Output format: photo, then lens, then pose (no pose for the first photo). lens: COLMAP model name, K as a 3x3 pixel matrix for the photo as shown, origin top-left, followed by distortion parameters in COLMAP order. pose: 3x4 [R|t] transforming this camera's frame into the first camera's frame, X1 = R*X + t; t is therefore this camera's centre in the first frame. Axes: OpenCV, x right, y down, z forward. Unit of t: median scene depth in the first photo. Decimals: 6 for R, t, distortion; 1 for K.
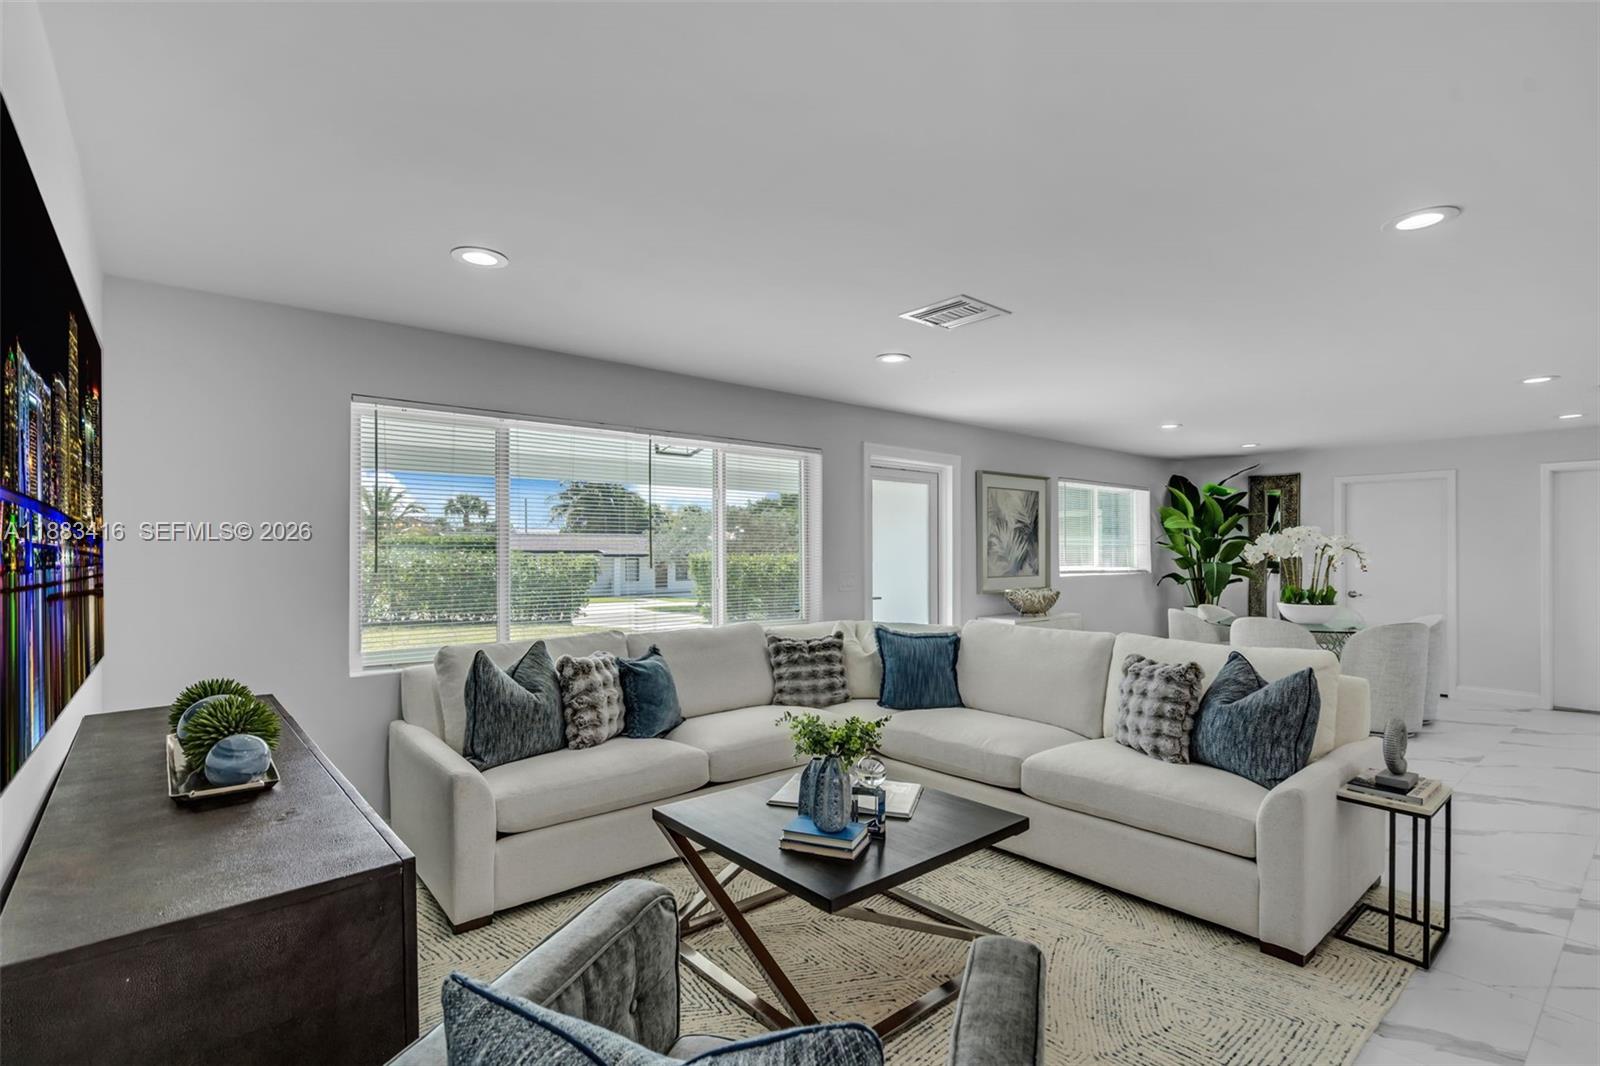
lens RADIAL K [[742.0, 0, 789.7], [0, 742.0, 542.8], [0, 0, 1]] dist [-0.002914, -0.000209]
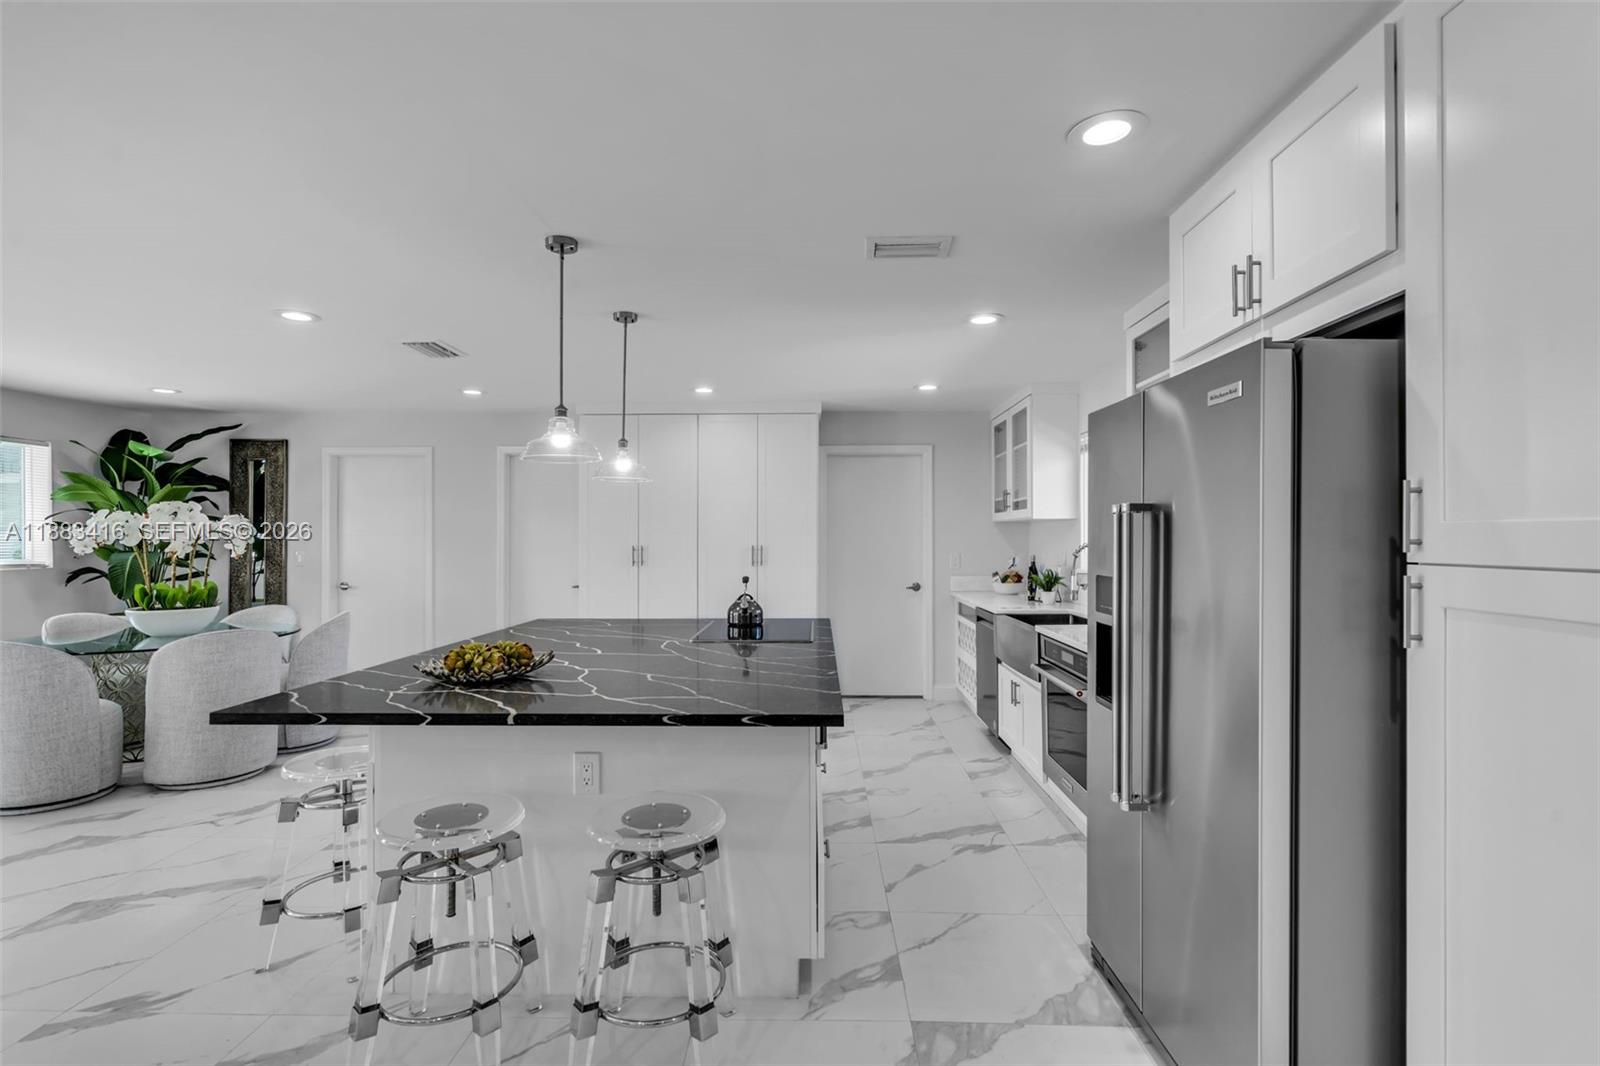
lens RADIAL K [[742.0, 0, 807.5], [0, 742.0, 533.3], [0, 0, 1]] dist [-0.002914, -0.000209]
pose [[0.657784, 0.003377, 0.753199, 0.524429], [-0.009220, 0.999951, 0.003569, 0.000292], [-0.753150, -0.009293, 0.657783, 0.050066]]
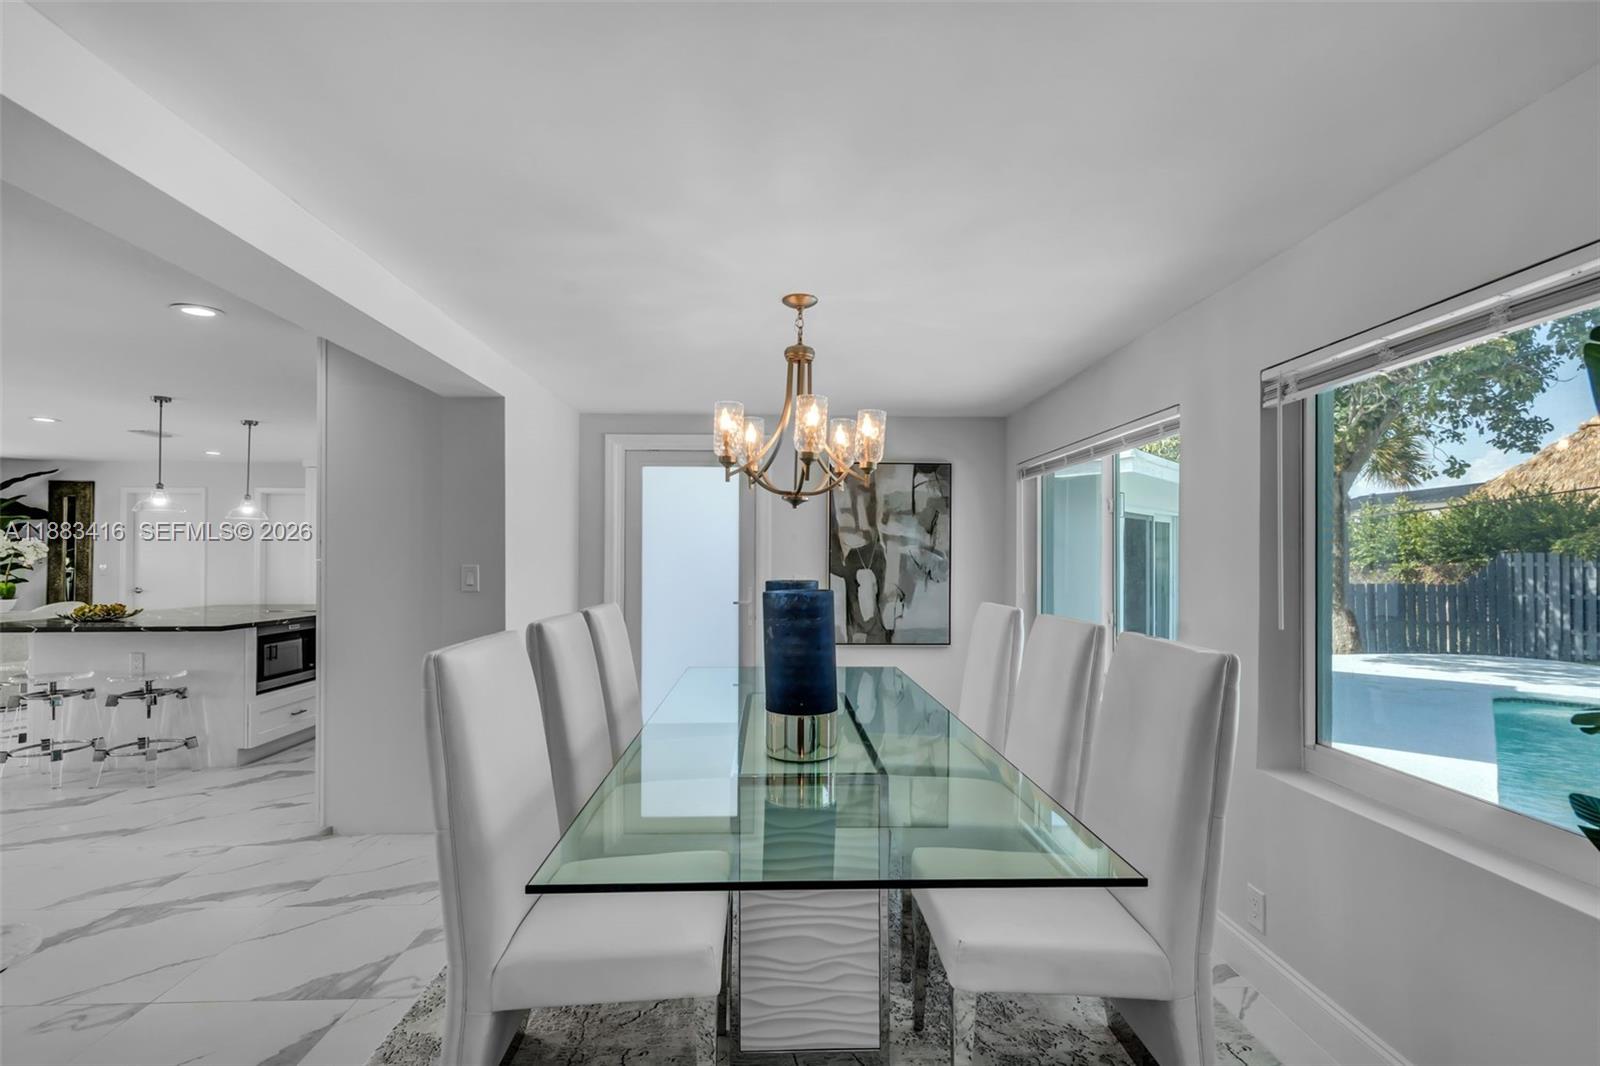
lens RADIAL K [[742.0, 0, 790.5], [0, 742.0, 551.1], [0, 0, 1]] dist [-0.002914, -0.000209]
pose [[0.616134, 0.013199, 0.787531, 0.537081], [-0.014671, 0.999878, -0.005279, -0.000721], [-0.787504, -0.008302, 0.616253, -0.543655]]
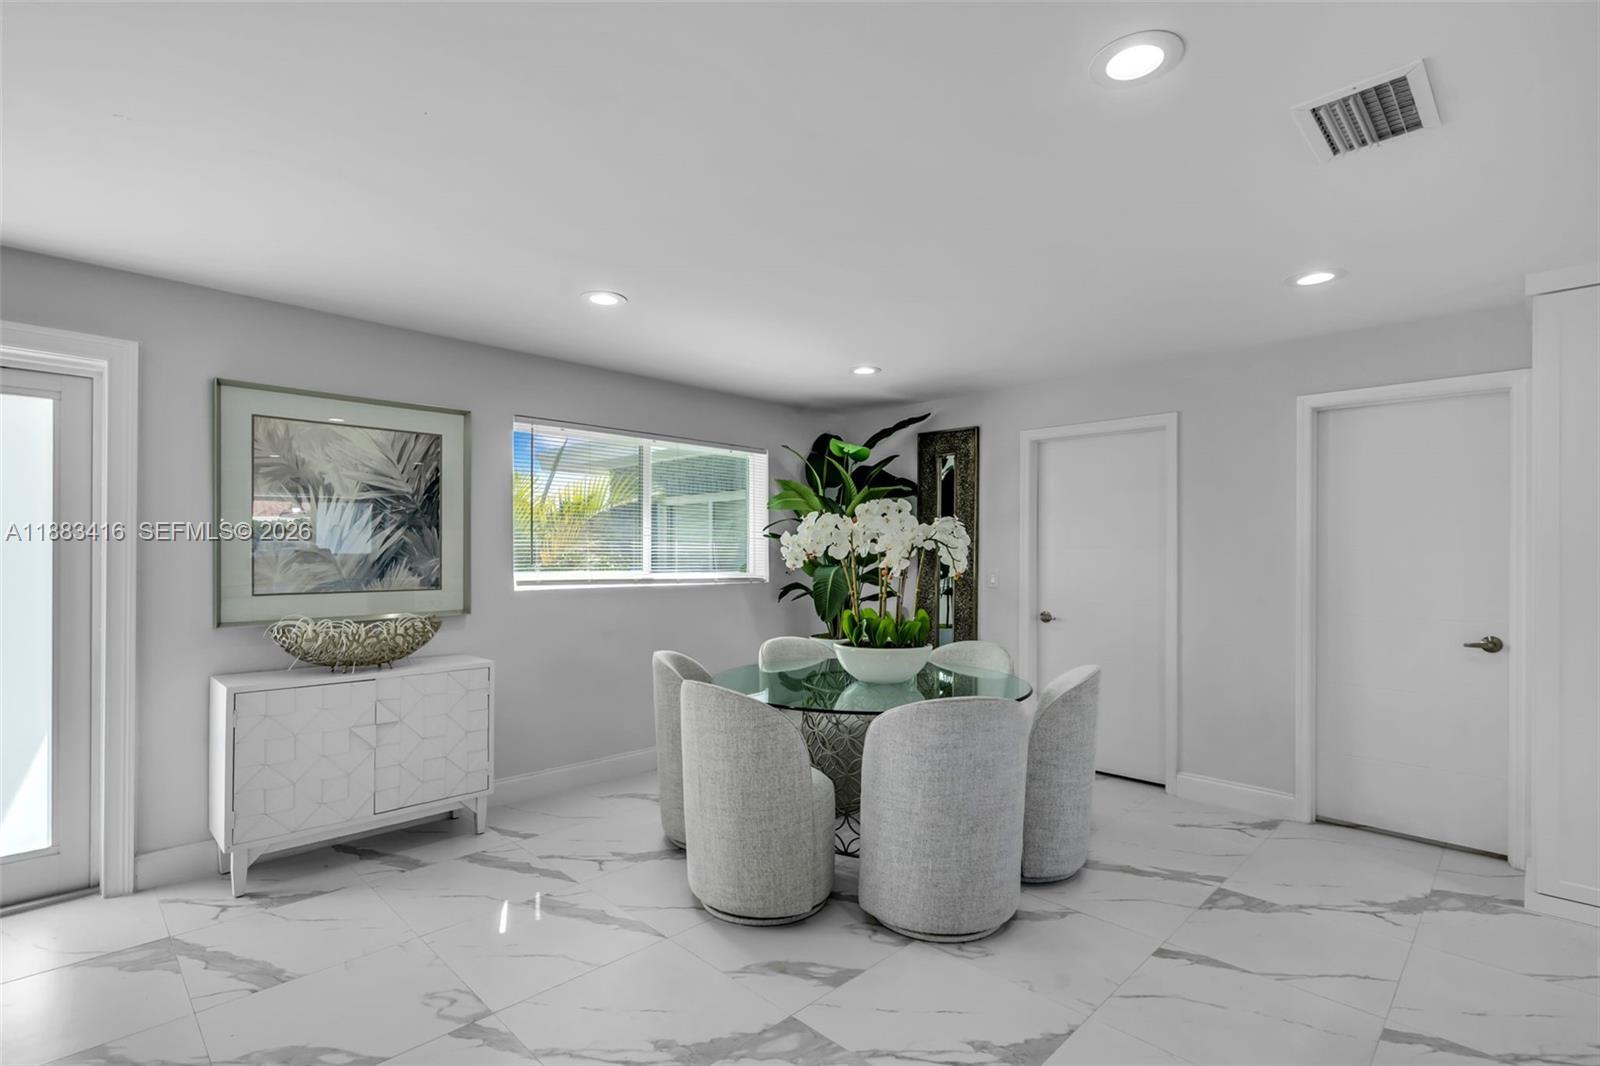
lens RADIAL K [[742.0, 0, 796.2], [0, 742.0, 549.9], [0, 0, 1]] dist [-0.002914, -0.000209]
pose [[0.995994, 0.005051, 0.089280, 0.550519], [-0.005597, 0.999967, 0.005871, 0.010443], [-0.089247, -0.006347, 0.995989, 0.439700]]
